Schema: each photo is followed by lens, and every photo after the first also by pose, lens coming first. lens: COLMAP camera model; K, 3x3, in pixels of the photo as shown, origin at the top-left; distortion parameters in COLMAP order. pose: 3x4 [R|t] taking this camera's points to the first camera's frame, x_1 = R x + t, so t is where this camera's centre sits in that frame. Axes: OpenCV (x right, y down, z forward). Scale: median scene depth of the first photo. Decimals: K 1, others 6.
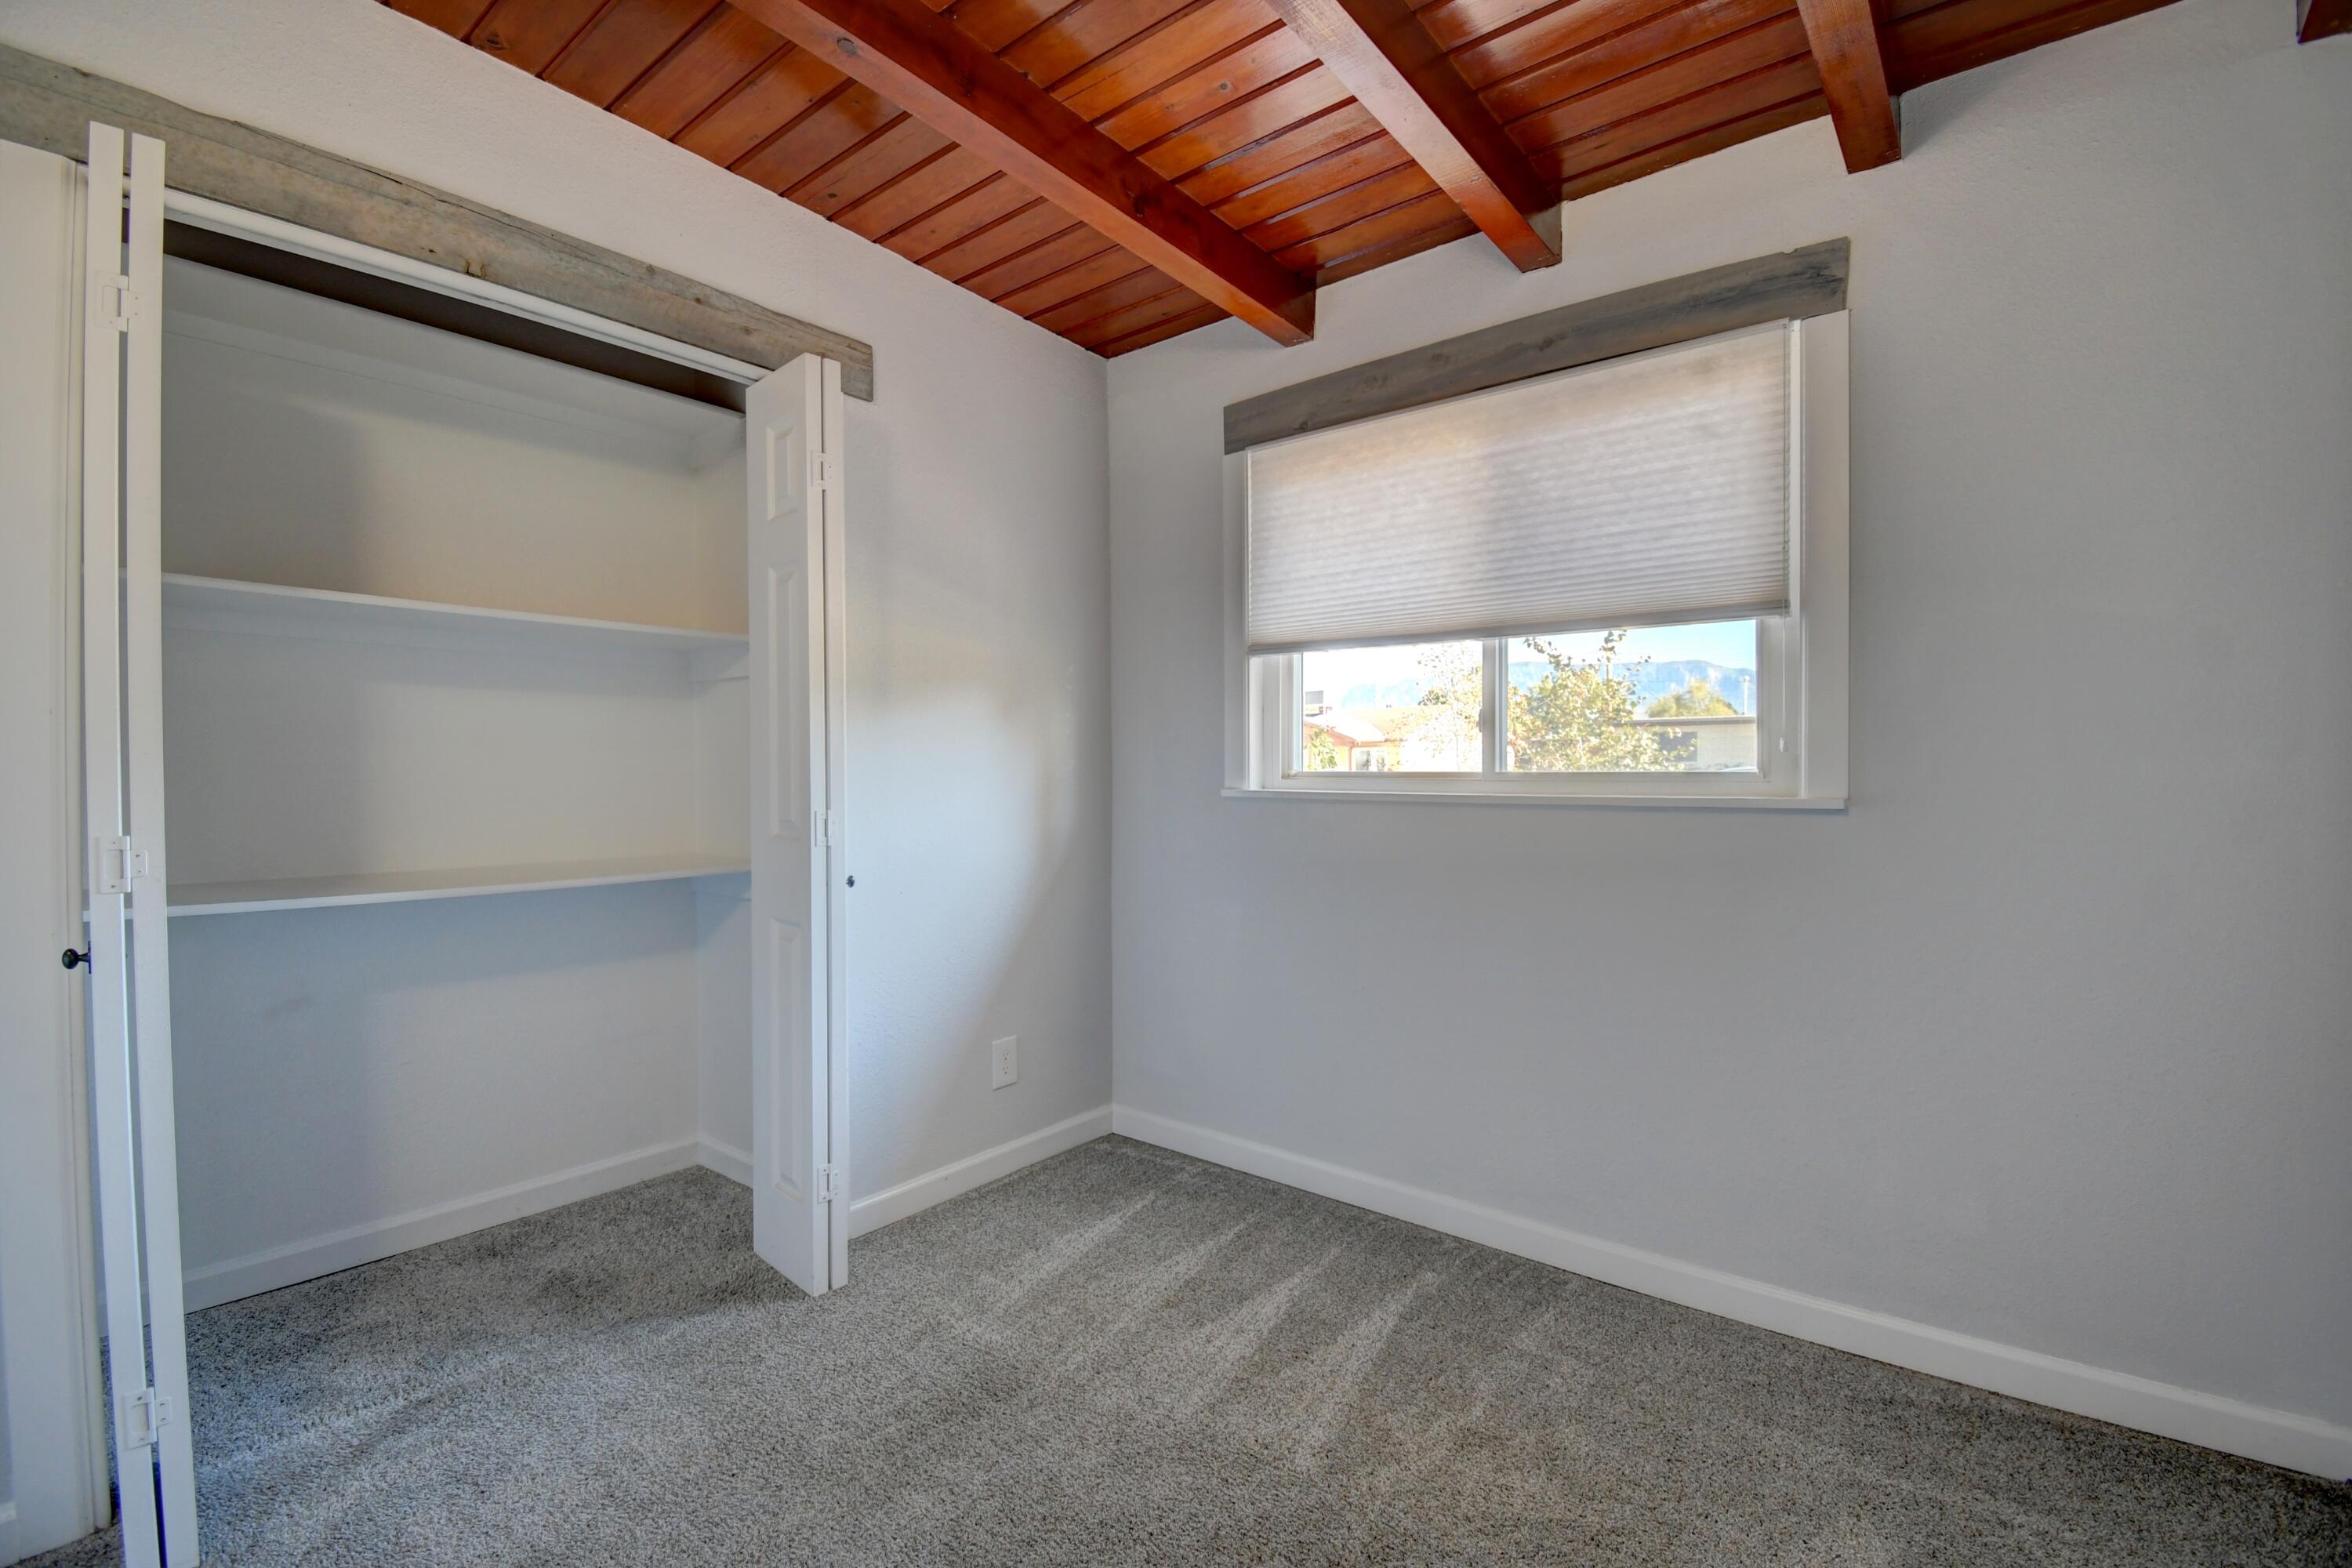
lens RADIAL K [[1043.9, 0, 1176.0], [0, 1043.9, 784.0], [0, 0, 1]] dist [0.017300, -0.023673]
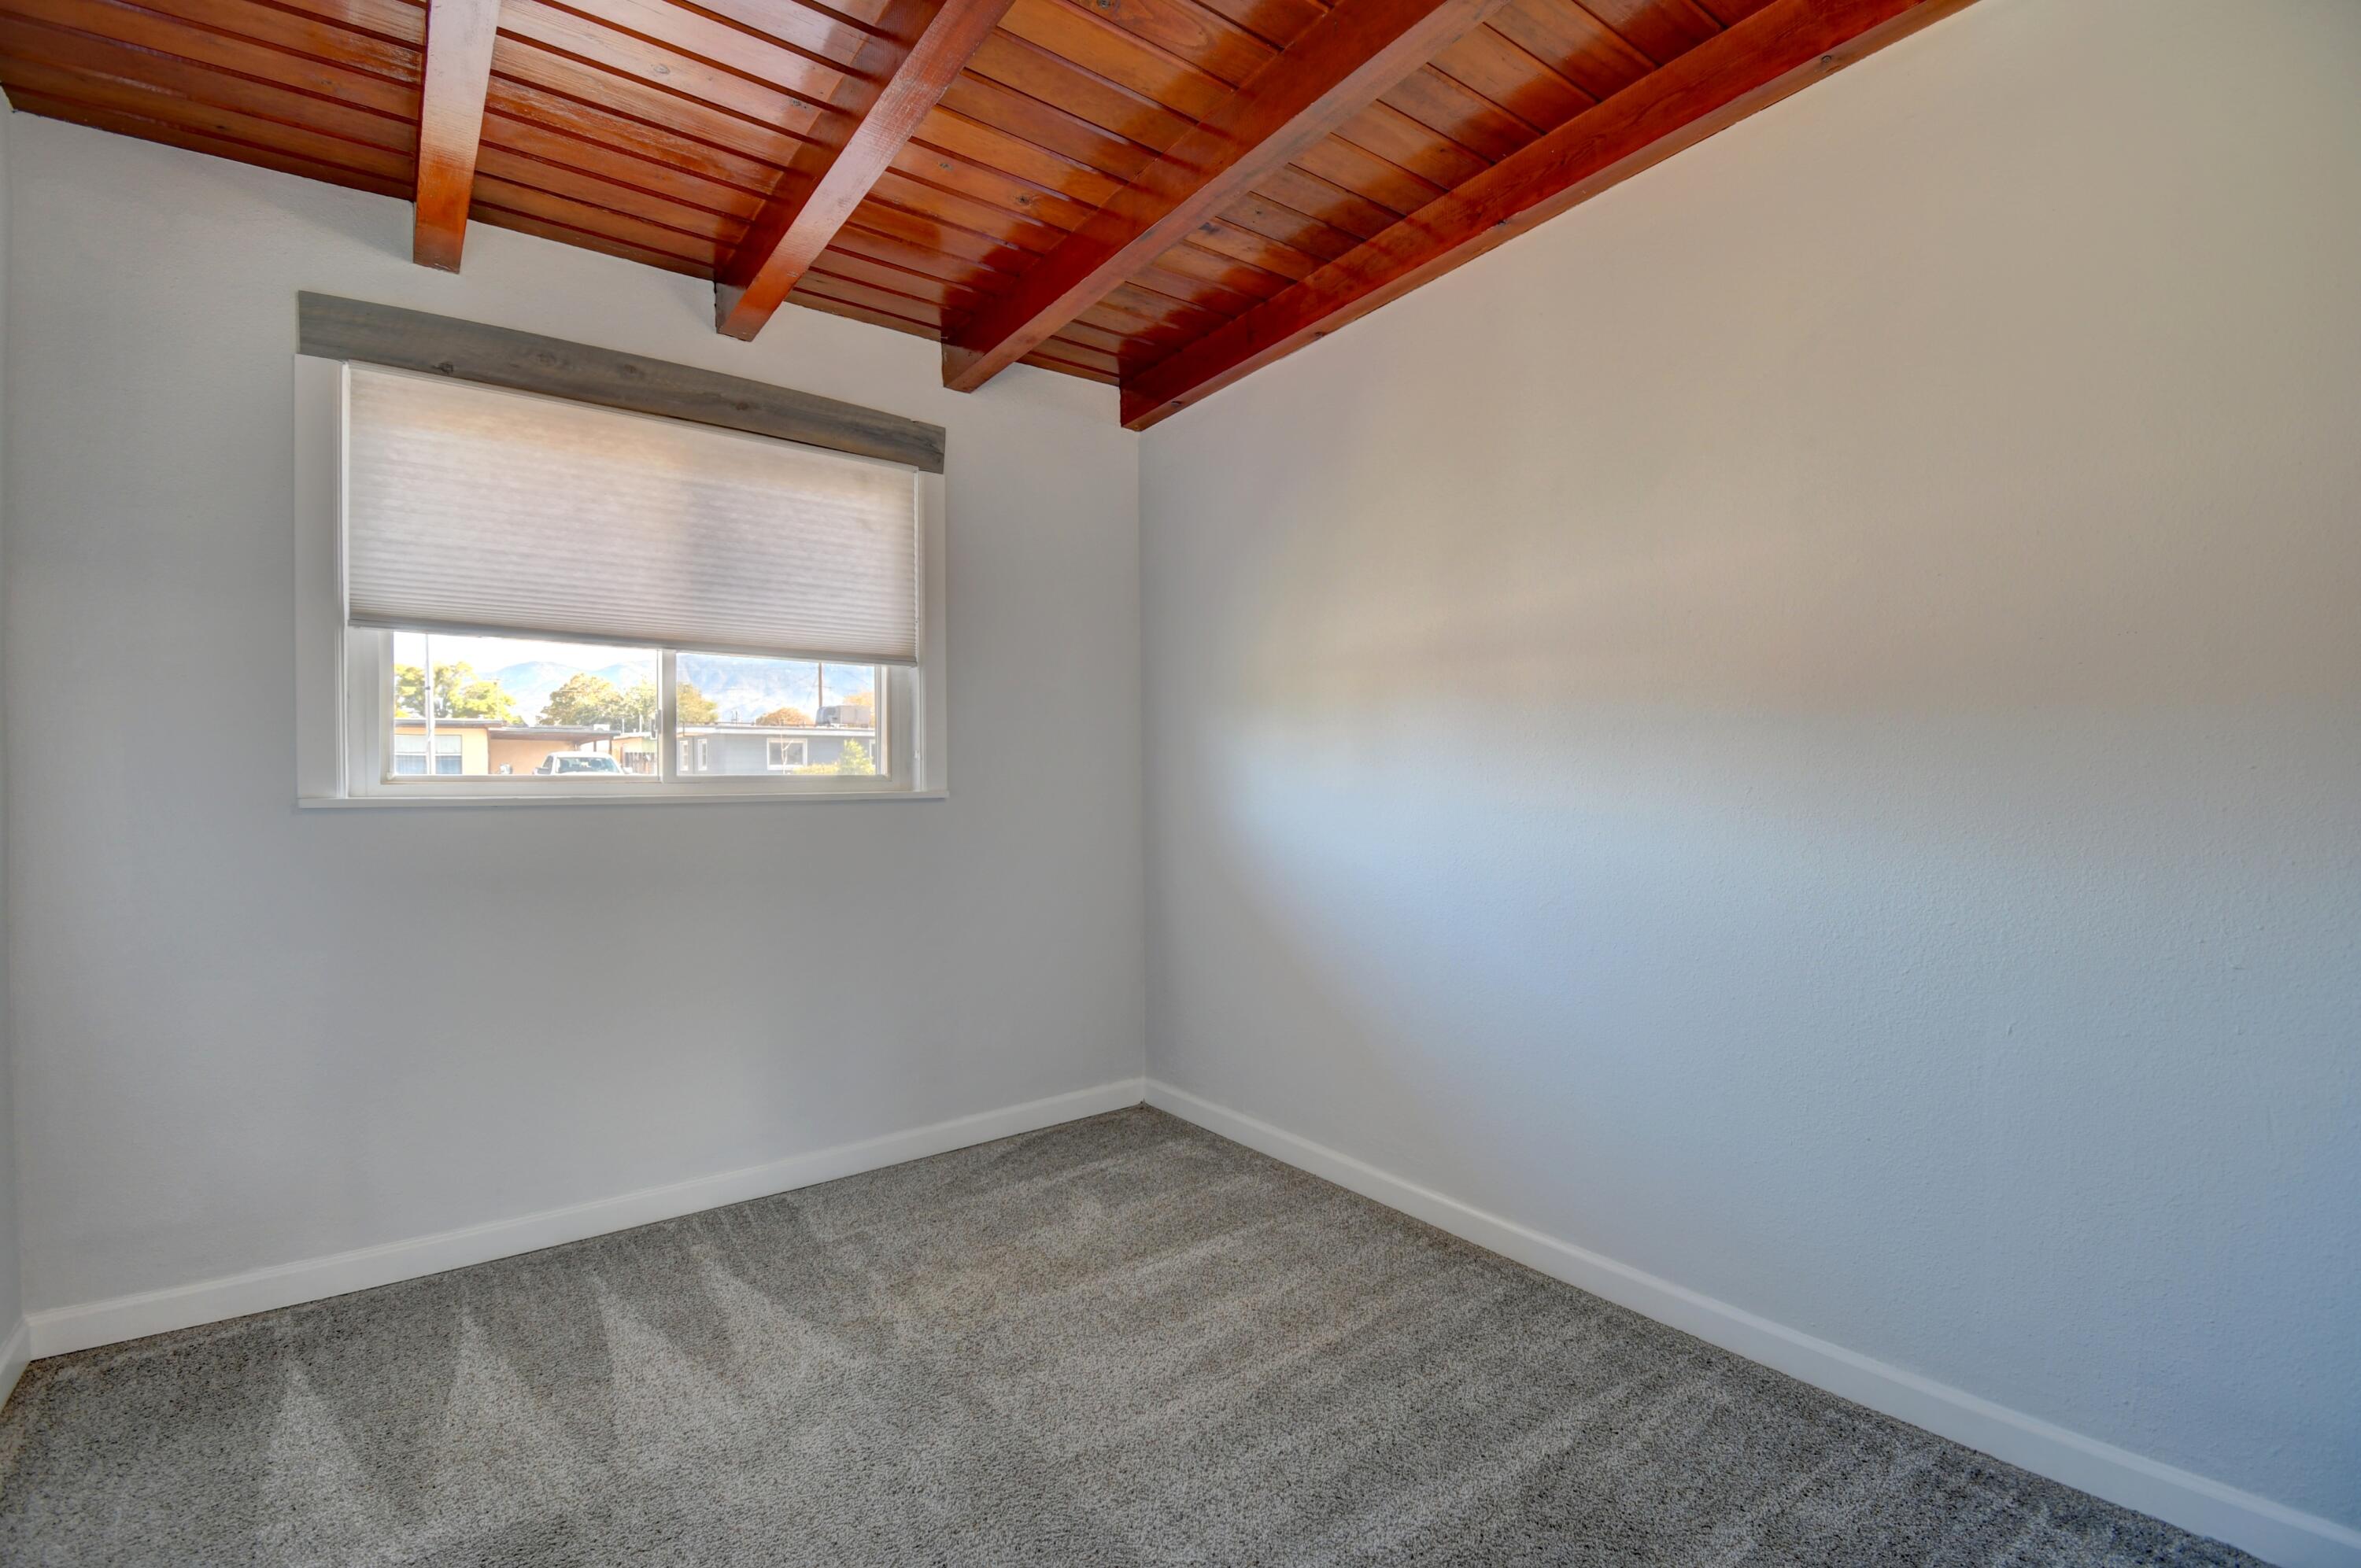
lens RADIAL K [[1047.8, 0, 1180.5], [0, 1047.8, 784.0], [0, 0, 1]] dist [0.017300, -0.023673]
pose [[0.221025, -0.006477, 0.975247, -0.670272], [0.017455, 0.999844, 0.002685, 0.004444], [-0.975112, 0.016430, 0.221104, 0.272410]]
